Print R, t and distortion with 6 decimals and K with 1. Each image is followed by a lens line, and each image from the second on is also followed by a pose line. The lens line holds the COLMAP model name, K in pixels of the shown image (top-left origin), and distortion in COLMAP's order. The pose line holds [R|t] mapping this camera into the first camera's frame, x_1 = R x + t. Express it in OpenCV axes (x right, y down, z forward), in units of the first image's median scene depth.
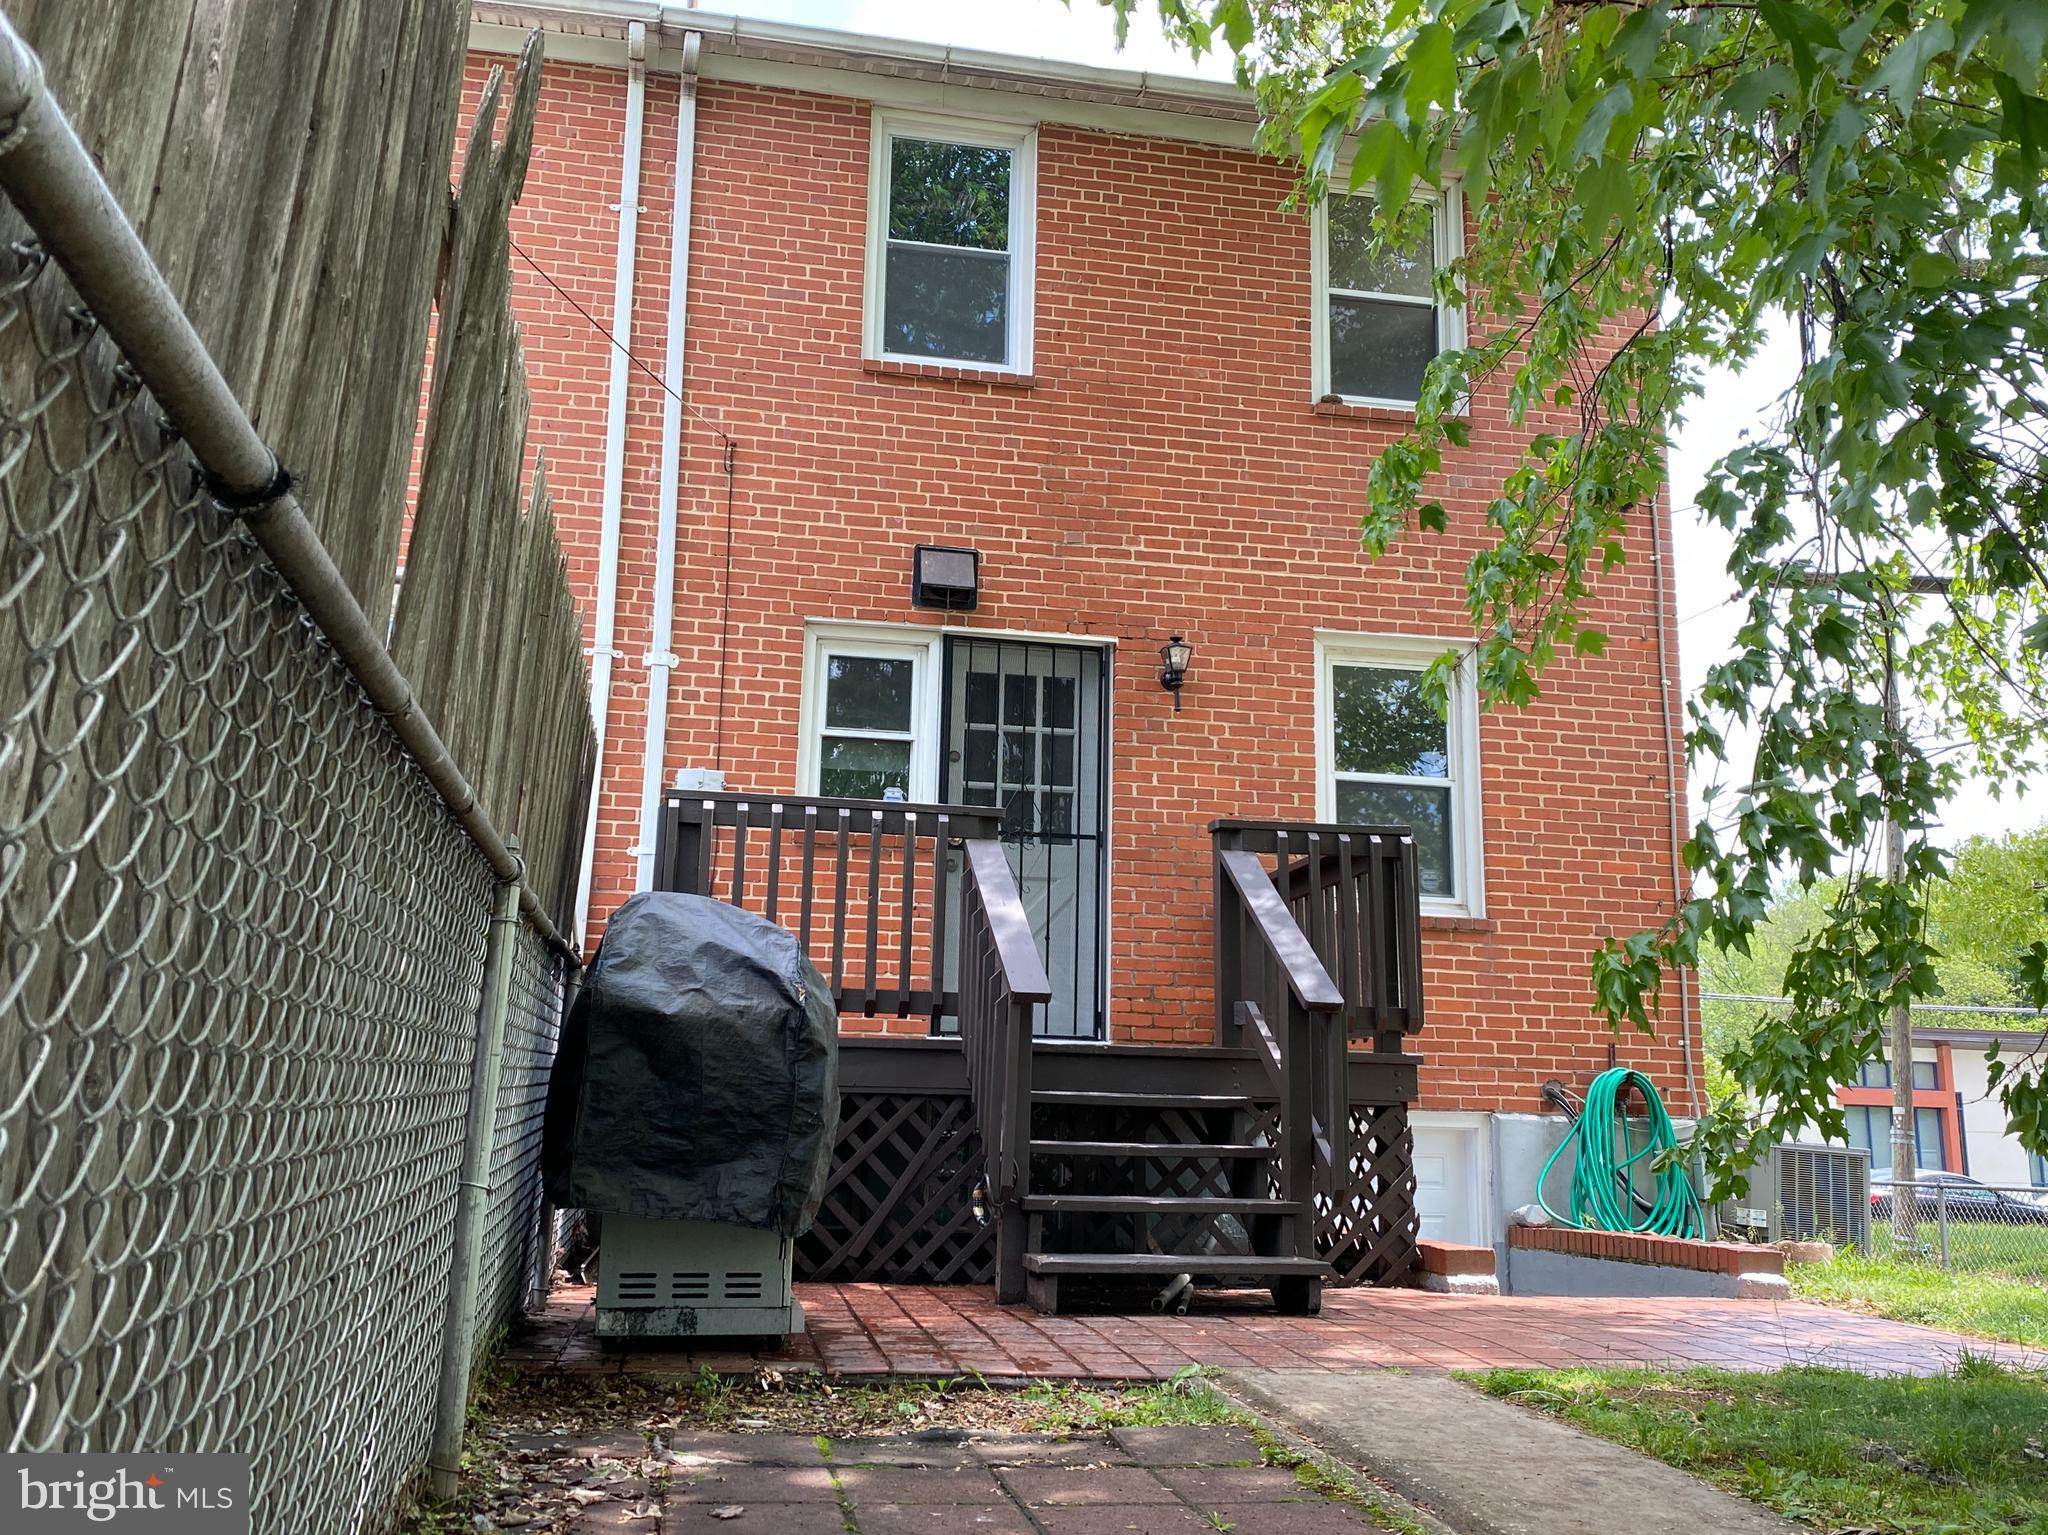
lens RADIAL K [[1723.4, 0, 991.8], [0, 1723.4, 732.3], [0, 0, 1]] dist [0.041192, -0.138250]
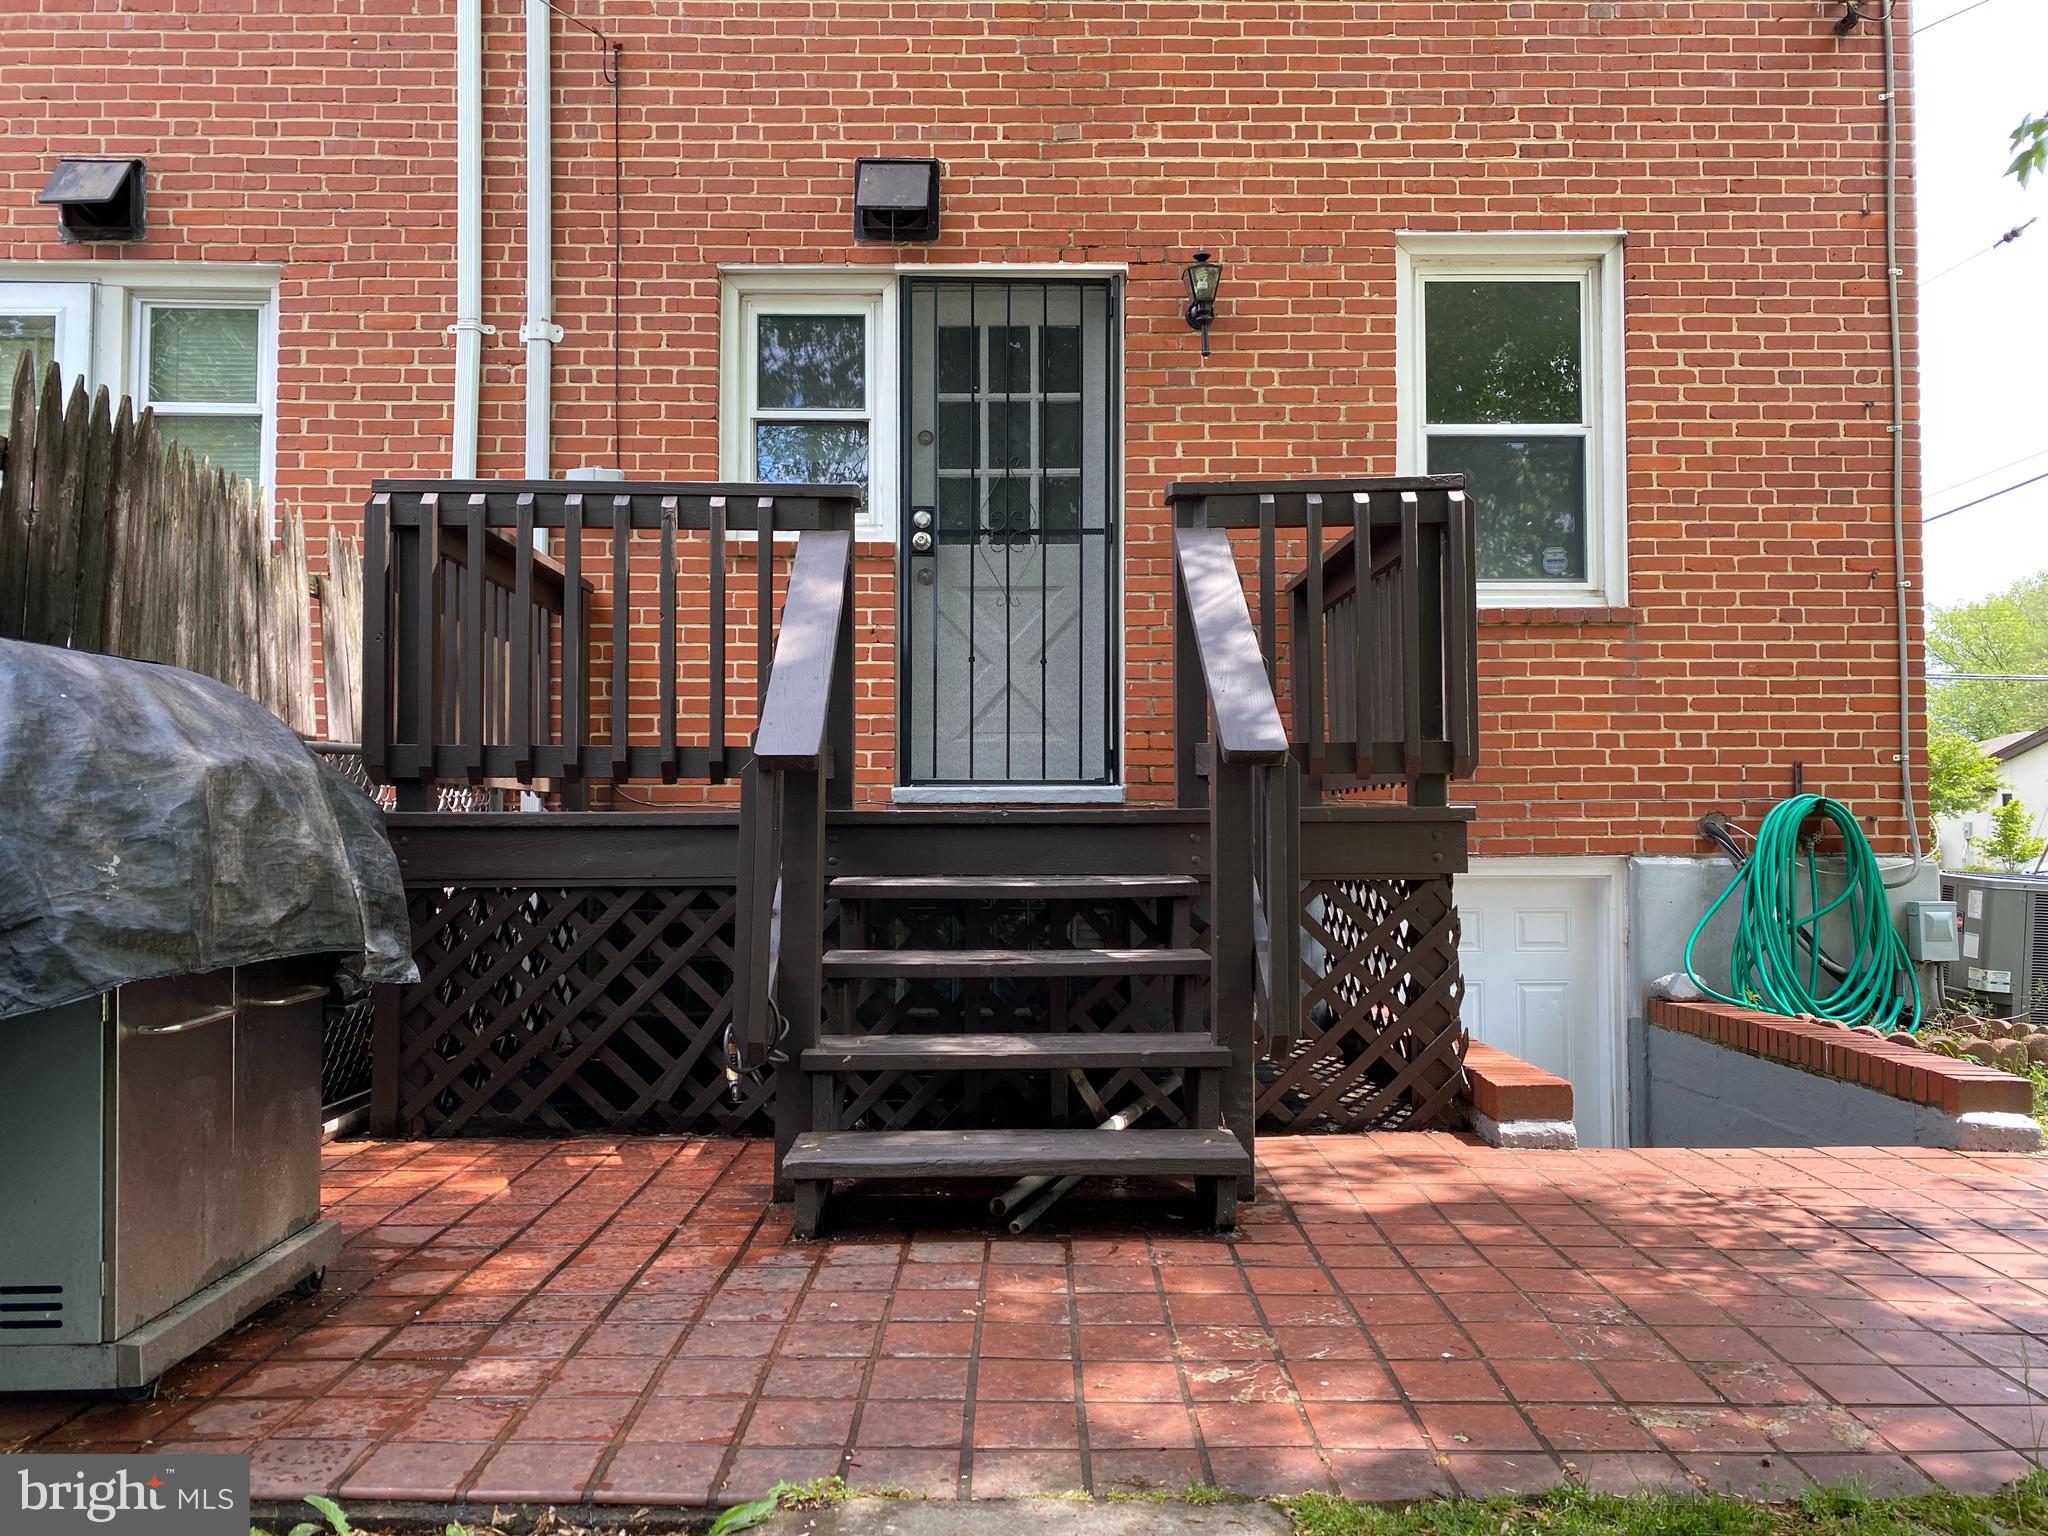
lens RADIAL K [[1570.2, 0, 1015.4], [0, 1570.2, 761.5], [0, 0, 1]] dist [0.011901, -0.021224]
pose [[0.987551, -0.034313, -0.153511, 0.124532], [0.061940, 0.981899, 0.178990, 0.034234], [0.144591, -0.186270, 0.971801, 0.276881]]
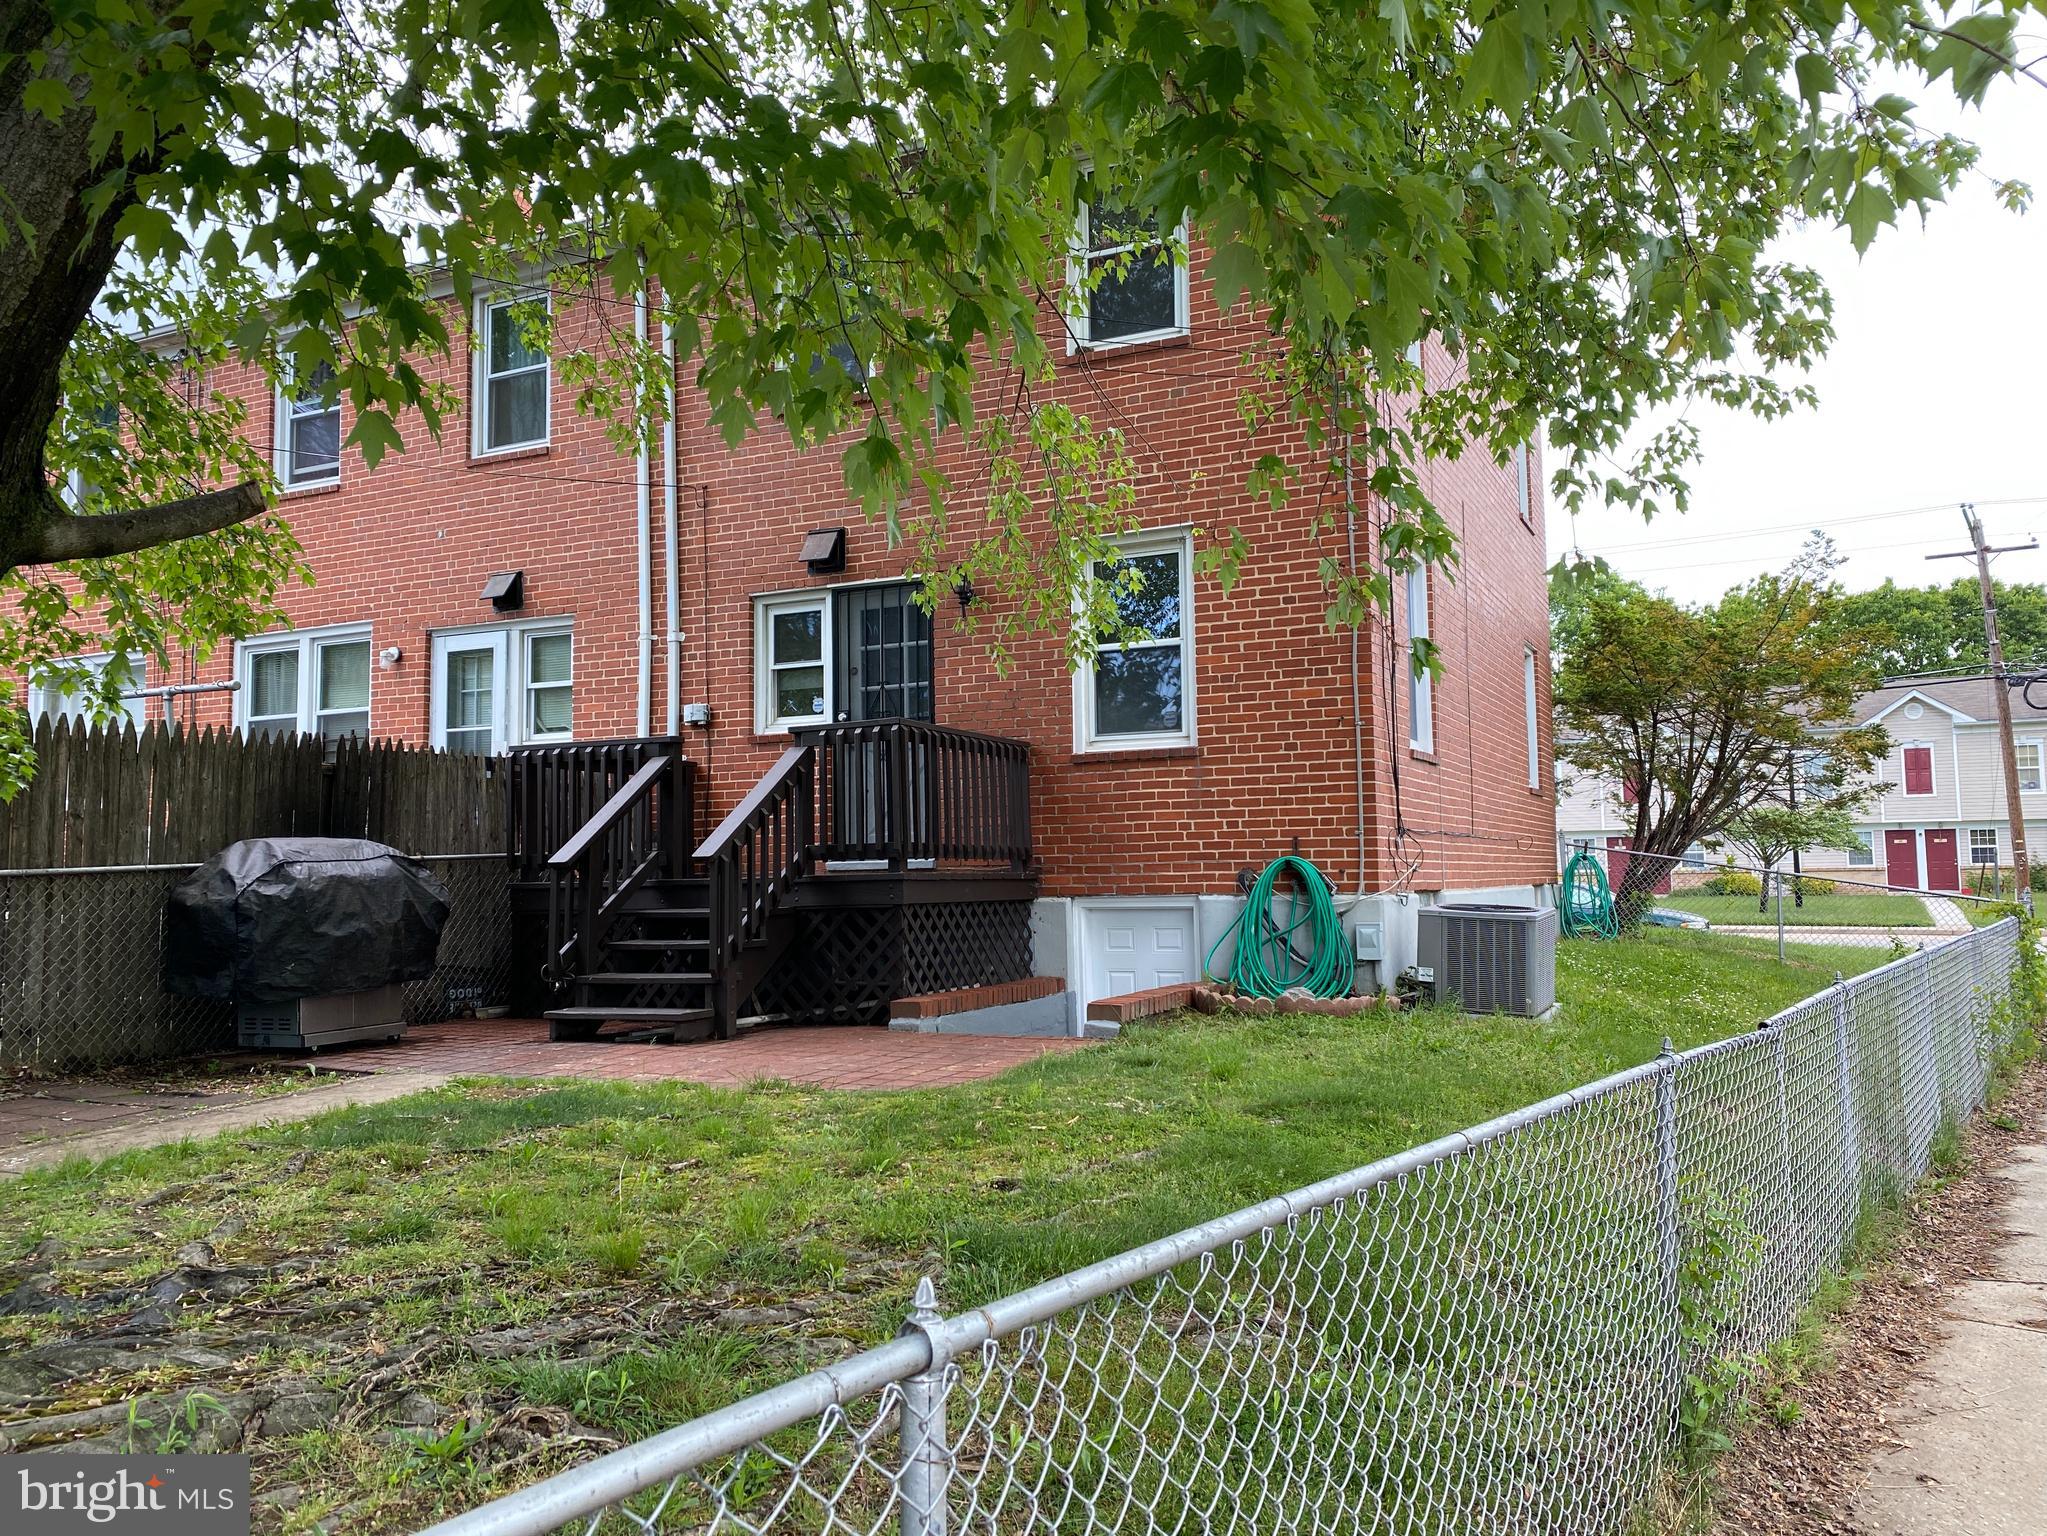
lens RADIAL K [[1569.5, 0, 1021.3], [0, 1569.5, 758.4], [0, 0, 1]] dist [0.011901, -0.021224]
pose [[0.815439, -0.084045, -0.572709, 0.851905], [0.169302, 0.980766, 0.097129, -0.018438], [0.553530, -0.176164, 0.813984, -0.019657]]
